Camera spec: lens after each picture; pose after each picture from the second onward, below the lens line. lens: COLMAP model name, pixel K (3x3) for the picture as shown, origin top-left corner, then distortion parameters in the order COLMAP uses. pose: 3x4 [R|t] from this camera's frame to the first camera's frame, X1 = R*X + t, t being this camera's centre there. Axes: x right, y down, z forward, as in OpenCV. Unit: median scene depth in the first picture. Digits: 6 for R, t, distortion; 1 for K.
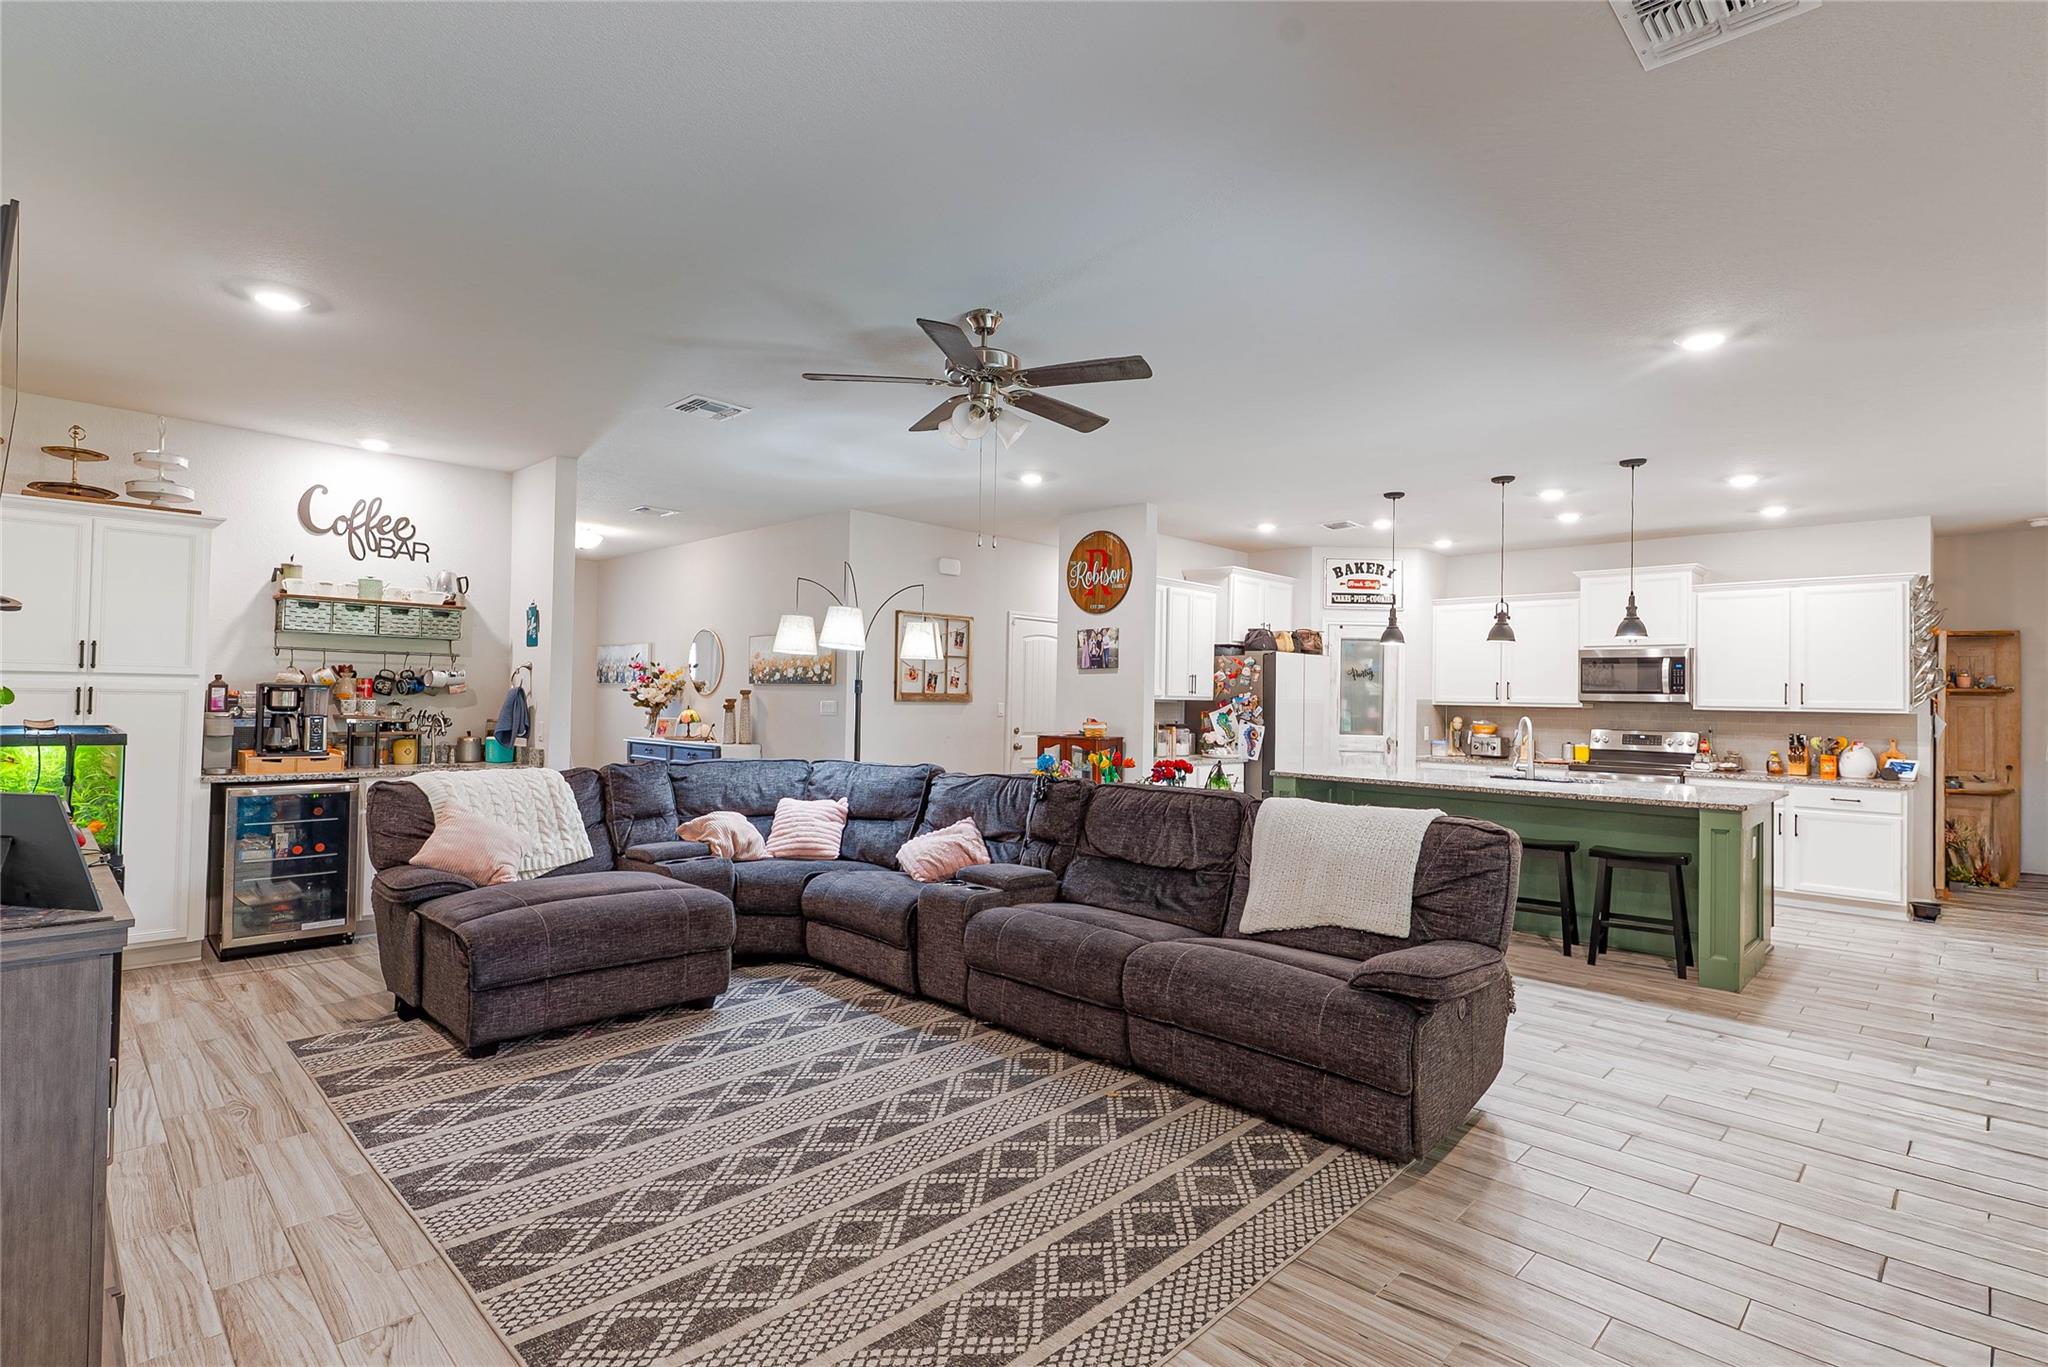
lens RADIAL K [[982.9, 0, 1026.7], [0, 982.9, 680.9], [0, 0, 1]] dist [0.004395, 0.000074]
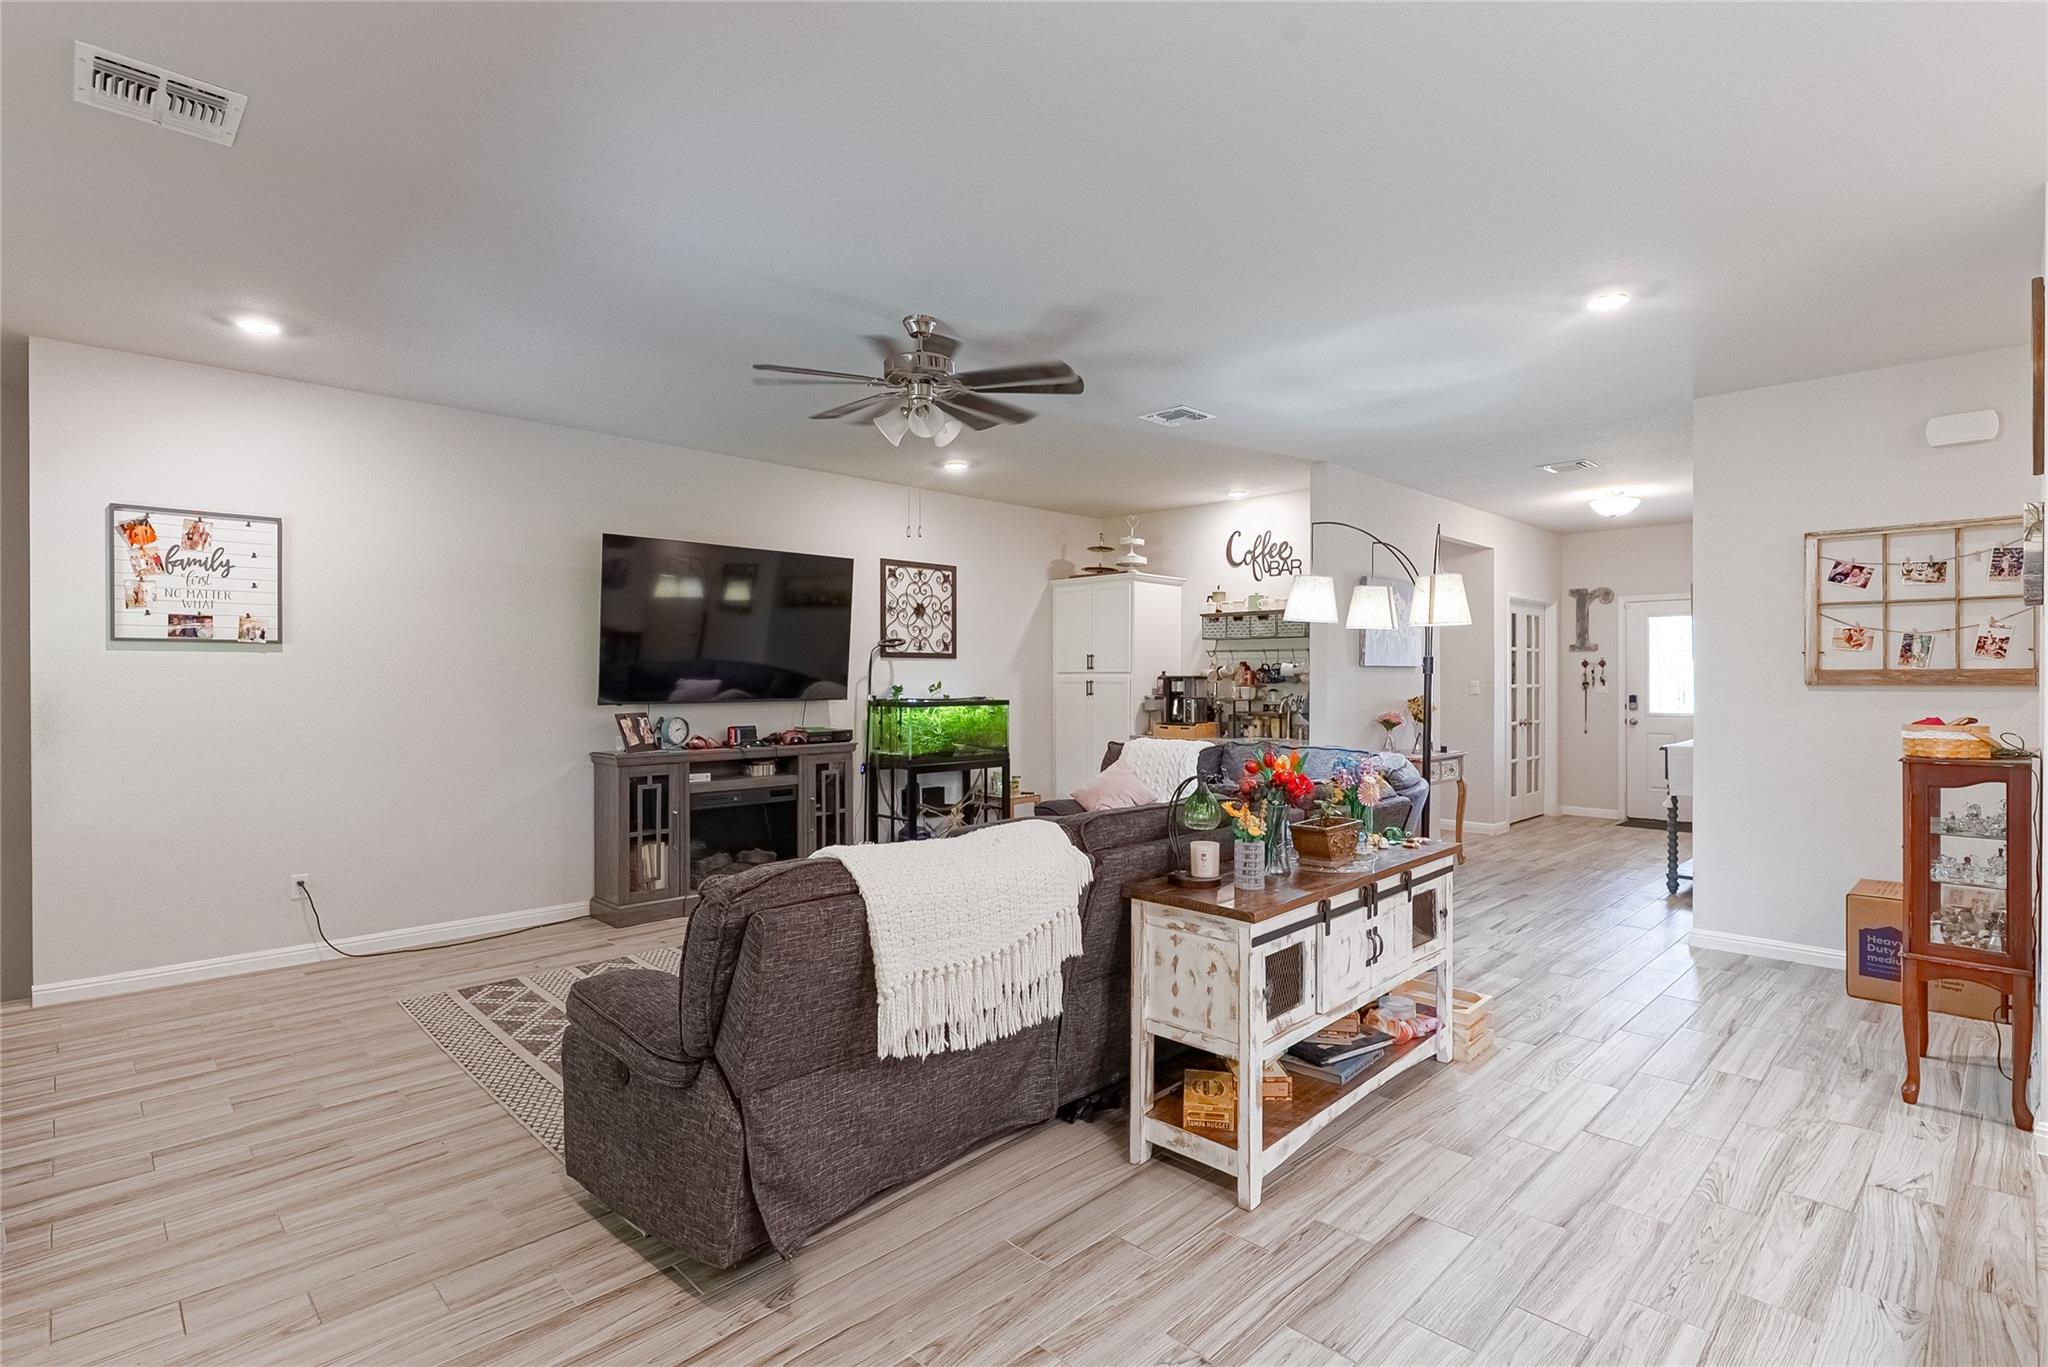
lens RADIAL K [[982.9, 0, 1022.2], [0, 982.9, 675.3], [0, 0, 1]] dist [0.004395, 0.000074]
pose [[-0.017189, -0.021265, -0.999626, 0.629477], [0.017544, 0.999613, -0.021566, 0.025709], [0.999698, -0.017908, -0.016810, 0.692047]]
